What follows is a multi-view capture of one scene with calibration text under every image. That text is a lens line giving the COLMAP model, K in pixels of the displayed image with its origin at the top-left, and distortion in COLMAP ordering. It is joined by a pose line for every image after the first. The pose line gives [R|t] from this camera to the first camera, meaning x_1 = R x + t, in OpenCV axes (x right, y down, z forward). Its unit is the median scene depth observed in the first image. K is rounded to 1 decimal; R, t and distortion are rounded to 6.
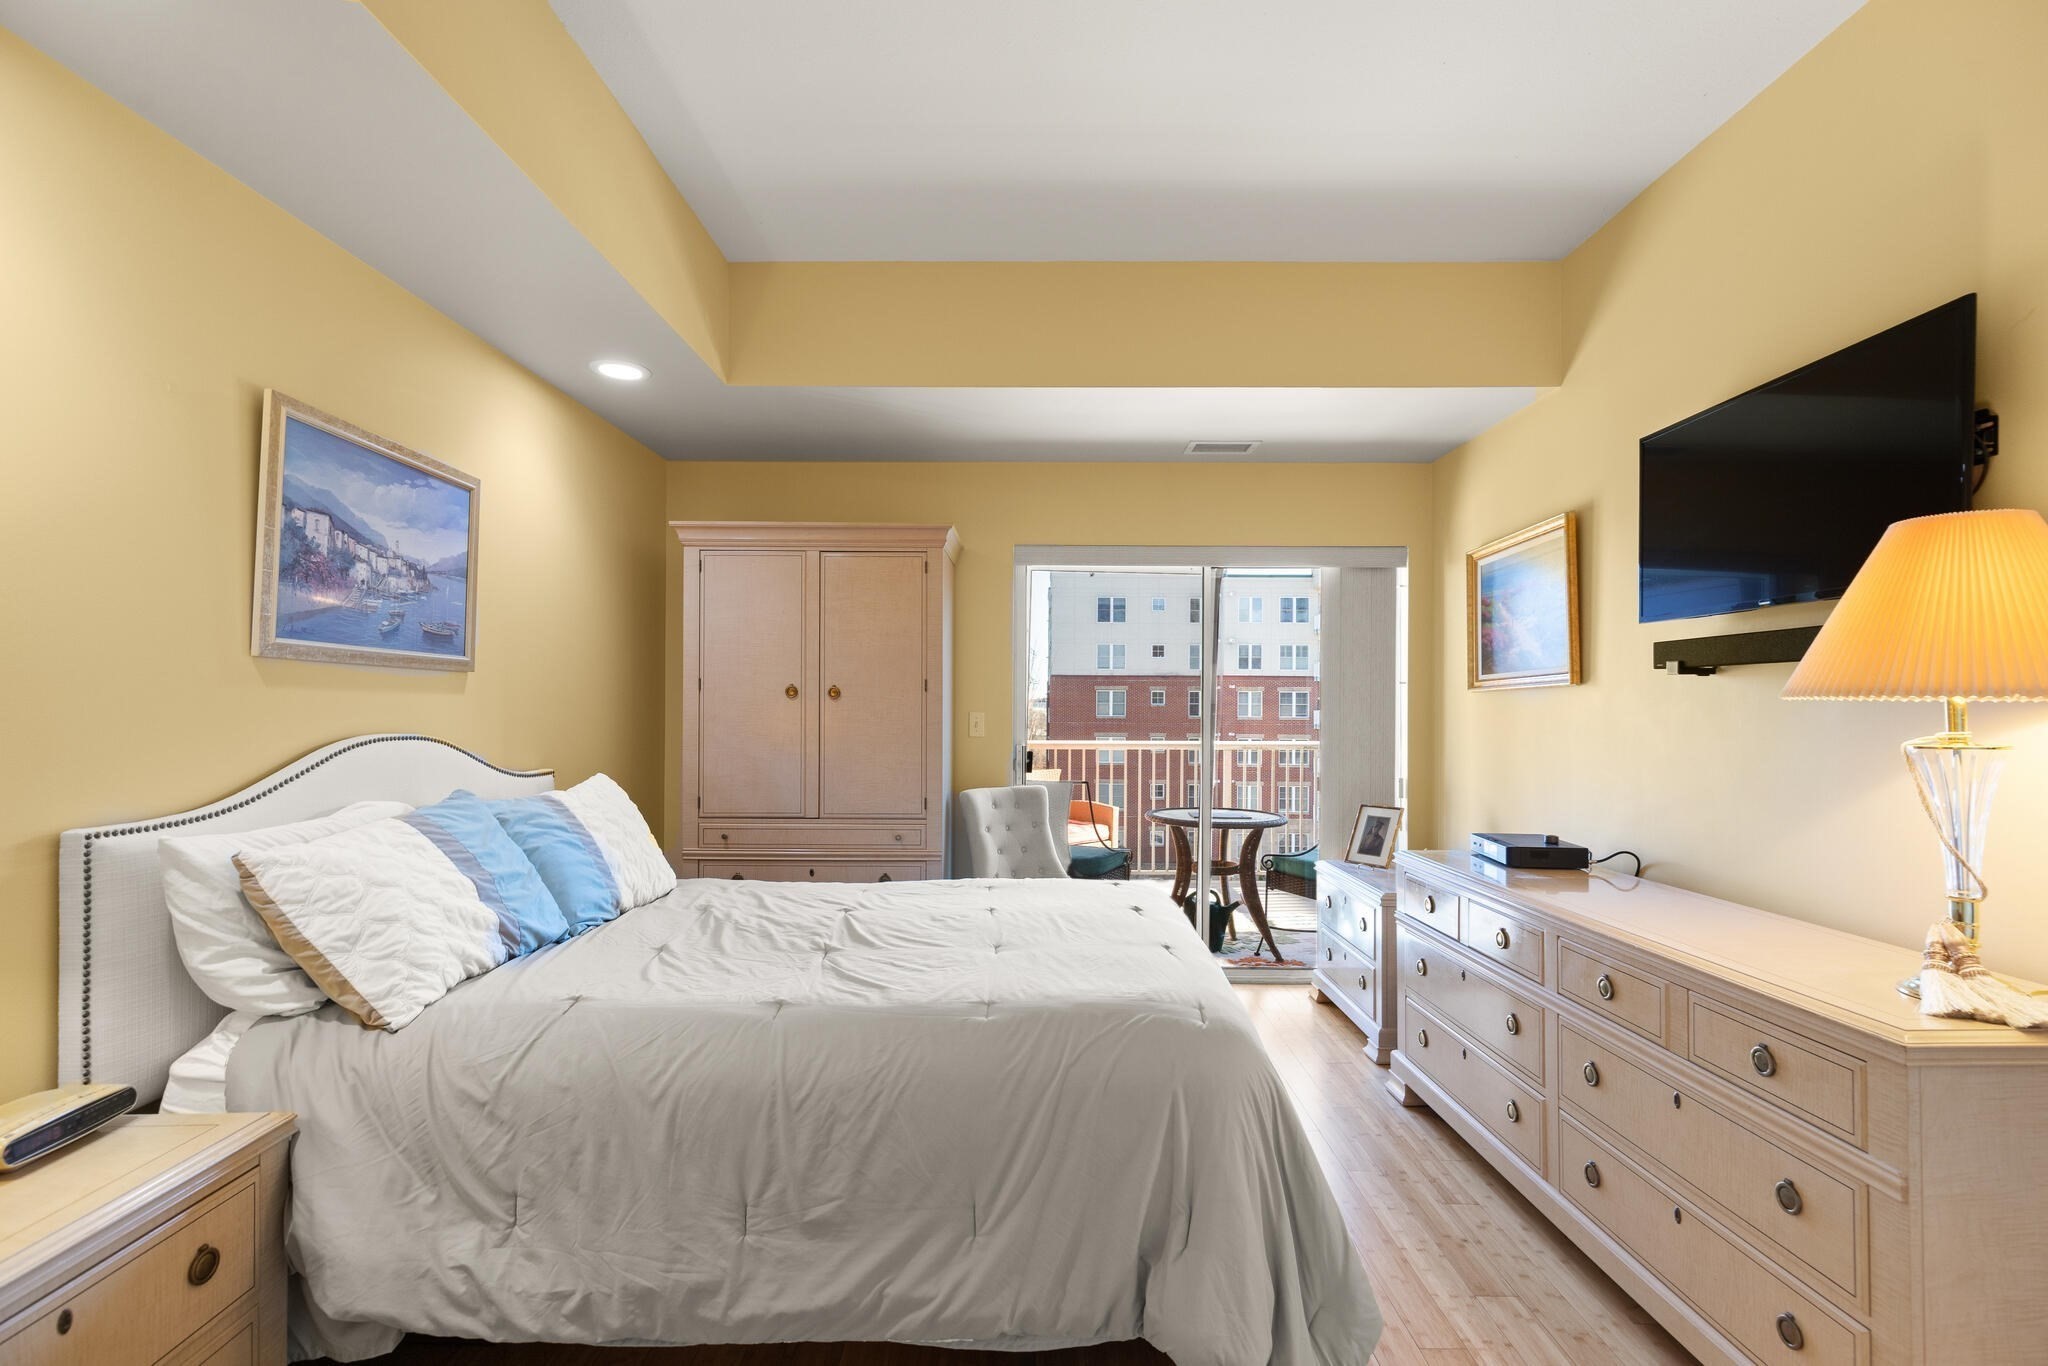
lens RADIAL K [[929.7, 0, 1021.2], [0, 929.7, 700.2], [0, 0, 1]] dist [0.012768, -0.001325]
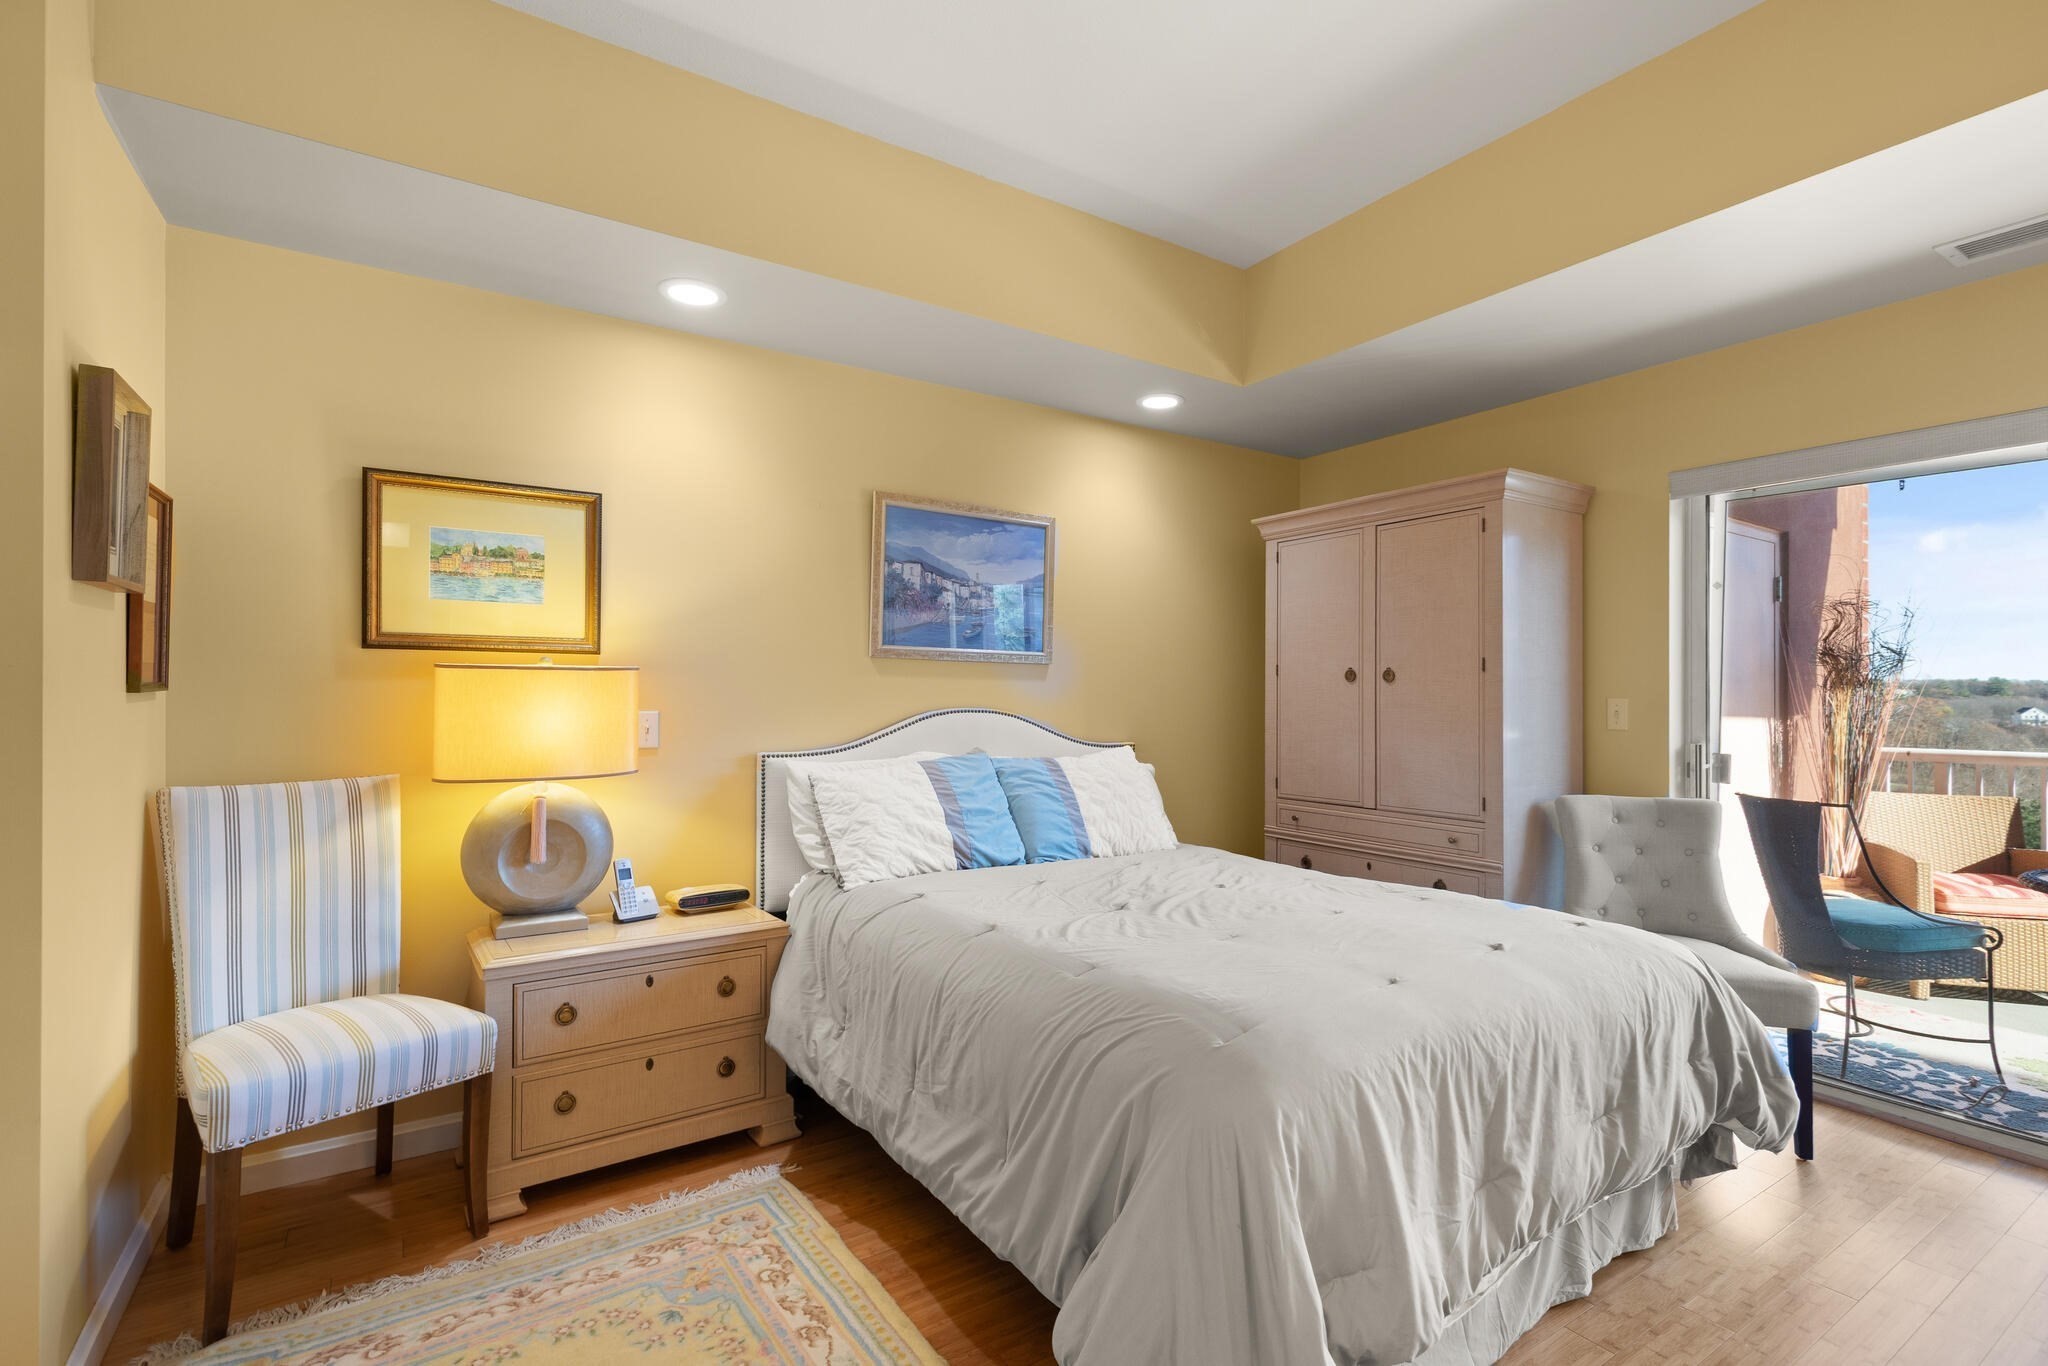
lens RADIAL K [[929.7, 0, 1021.2], [0, 929.7, 700.2], [0, 0, 1]] dist [0.012768, -0.001325]
pose [[0.560075, -0.001500, -0.828440, 0.573217], [0.002100, 0.999998, -0.000391, 0.024985], [0.828439, -0.001521, 0.560077, 0.272295]]
